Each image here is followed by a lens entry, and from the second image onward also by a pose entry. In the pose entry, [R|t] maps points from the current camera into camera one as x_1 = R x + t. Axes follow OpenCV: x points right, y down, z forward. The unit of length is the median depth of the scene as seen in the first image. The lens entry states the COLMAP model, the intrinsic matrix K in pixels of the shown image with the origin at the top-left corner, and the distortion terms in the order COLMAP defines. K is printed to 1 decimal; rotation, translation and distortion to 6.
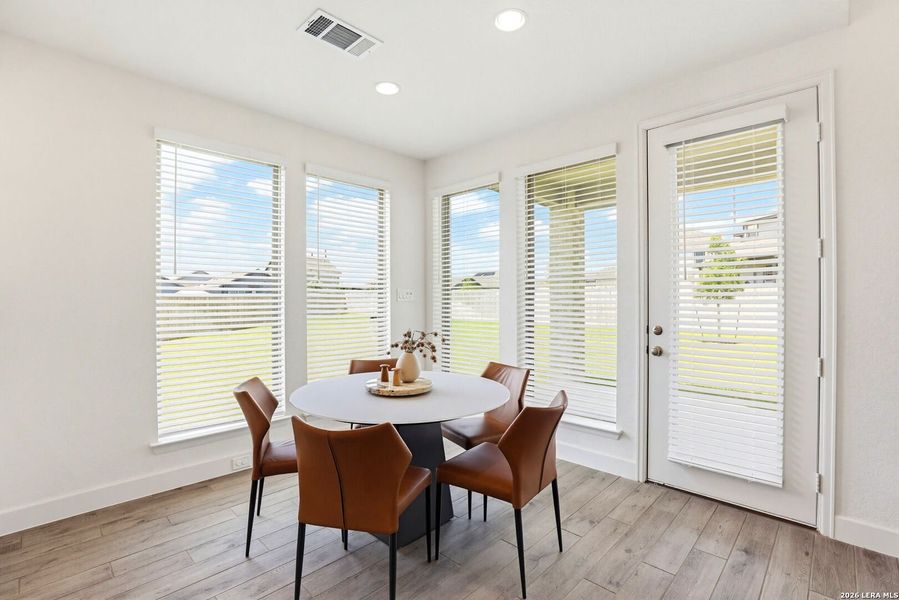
lens RADIAL K [[416.0, 0, 455.4], [0, 416.0, 299.1], [0, 0, 1]] dist [-0.039907, 0.012784]
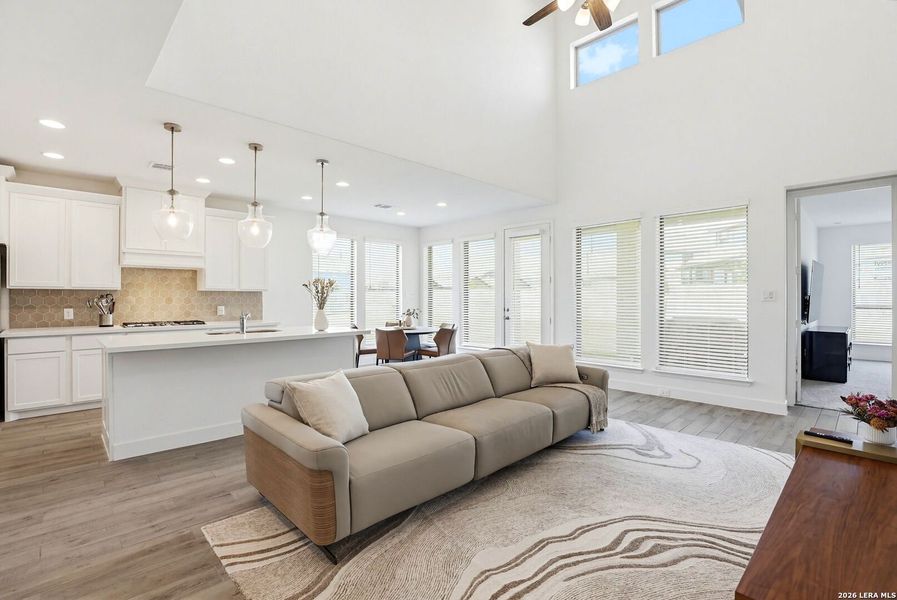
lens RADIAL K [[413.2, 0, 448.5], [0, 413.2, 300.0], [0, 0, 1]] dist [-0.014805, 0.000498]
pose [[0.999128, 0.001561, -0.041728, 0.254768], [-0.001411, 0.999992, 0.003641, 0.008586], [0.041734, -0.003579, 0.999122, -1.659900]]
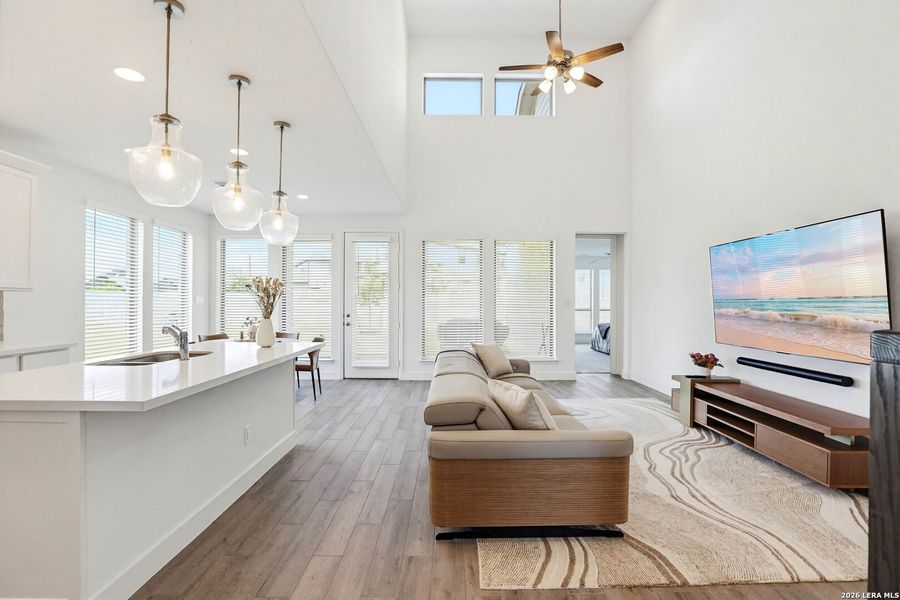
lens RADIAL K [[416.5, 0, 455.9], [0, 416.5, 299.1], [0, 0, 1]] dist [-0.039907, 0.012784]
pose [[0.716058, 0.008903, 0.697984, -0.824883], [-0.001657, 0.999938, -0.011055, 0.006320], [-0.698039, 0.006760, 0.716028, -1.297212]]
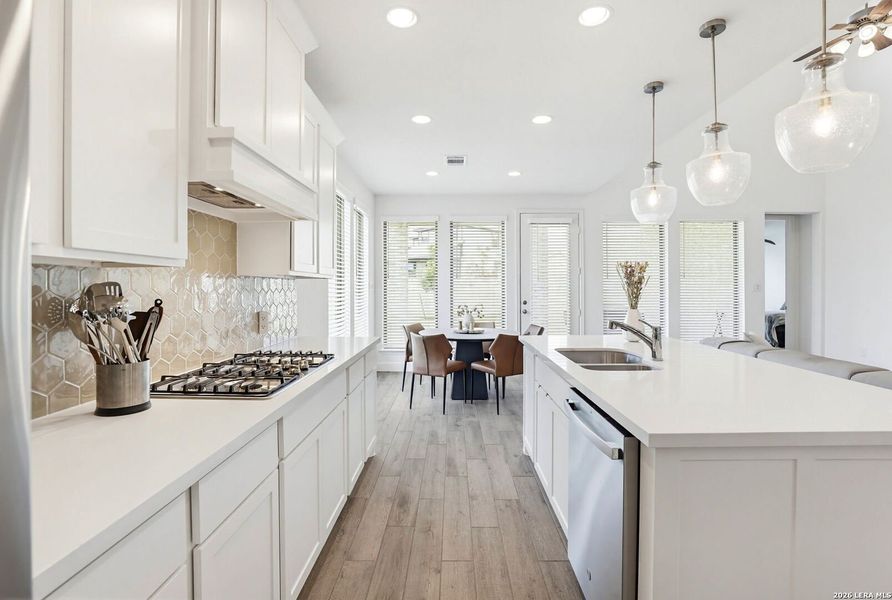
lens RADIAL K [[419.3, 0, 457.3], [0, 419.3, 282.5], [0, 0, 1]] dist [-0.001593, 0.000001]
pose [[0.724220, 0.008201, 0.689520, -1.484136], [0.001745, 0.999904, -0.013724, -0.003189], [-0.689567, 0.011142, 0.724136, -0.454715]]
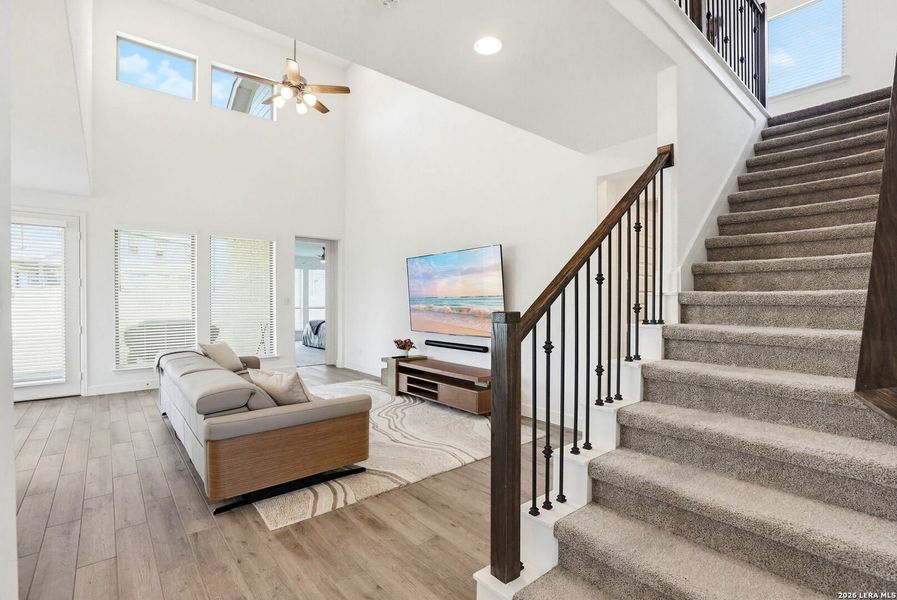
lens RADIAL K [[420.0, 0, 438.4], [0, 420.0, 301.7], [0, 0, 1]] dist [-0.001525, -0.000146]
pose [[0.141368, -0.001901, 0.989955, -1.137122], [0.006804, 0.999976, 0.000949, 0.006195], [-0.989934, 0.006602, 0.141377, -1.307102]]
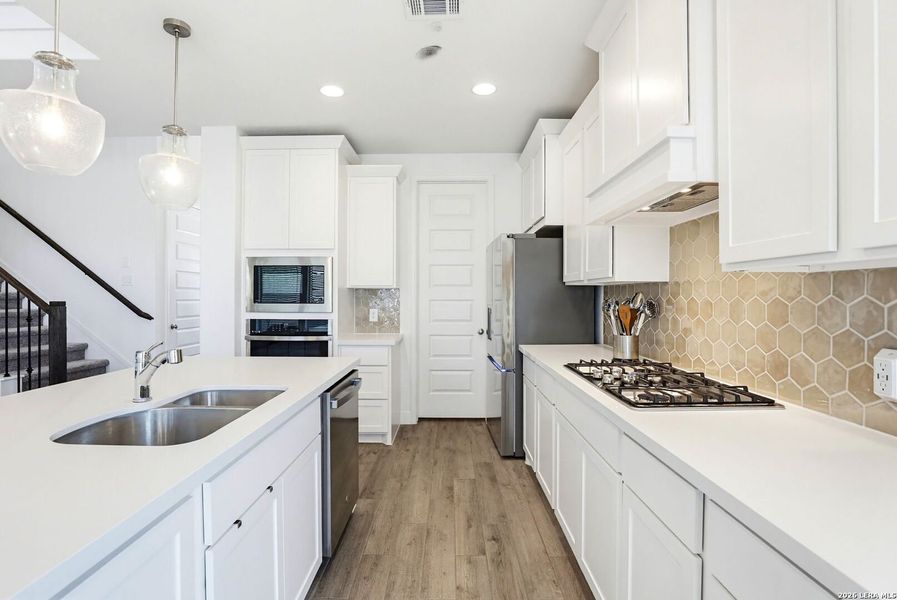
lens RADIAL K [[427.0, 0, 448.5], [0, 427.0, 300.0], [0, 0, 1]] dist [-0.000903, 0.000013]
pose [[-0.732708, 0.003244, -0.680536, -0.506119], [-0.002361, 0.999971, 0.007309, 0.000954], [0.680539, 0.006962, -0.732679, 0.607817]]
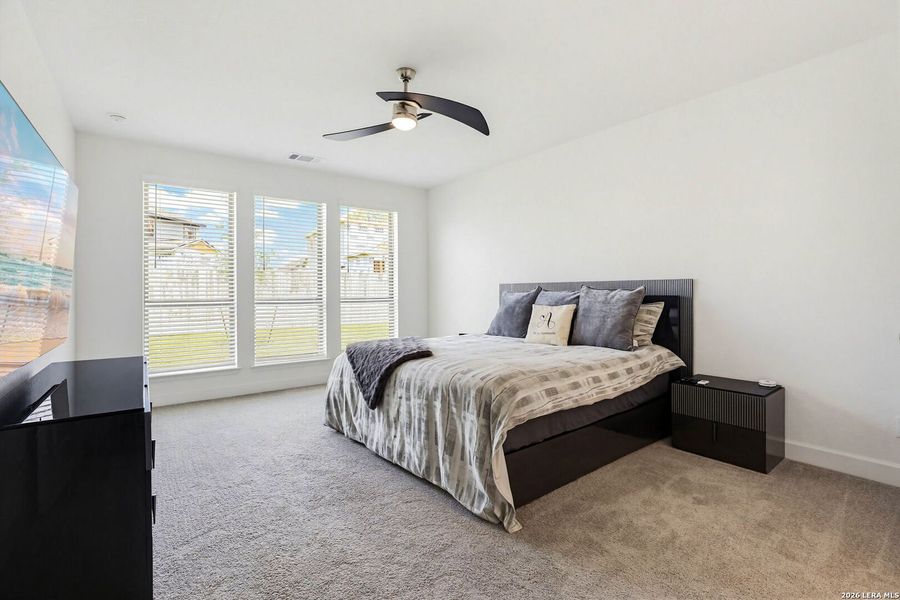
lens RADIAL K [[416.5, 0, 455.9], [0, 416.5, 299.1], [0, 0, 1]] dist [-0.039907, 0.012784]
pose [[0.179526, -0.013740, 0.983657, 2.010963], [0.010662, 0.999871, 0.012020, 0.061429], [-0.983695, 0.008330, 0.179649, 0.182759]]
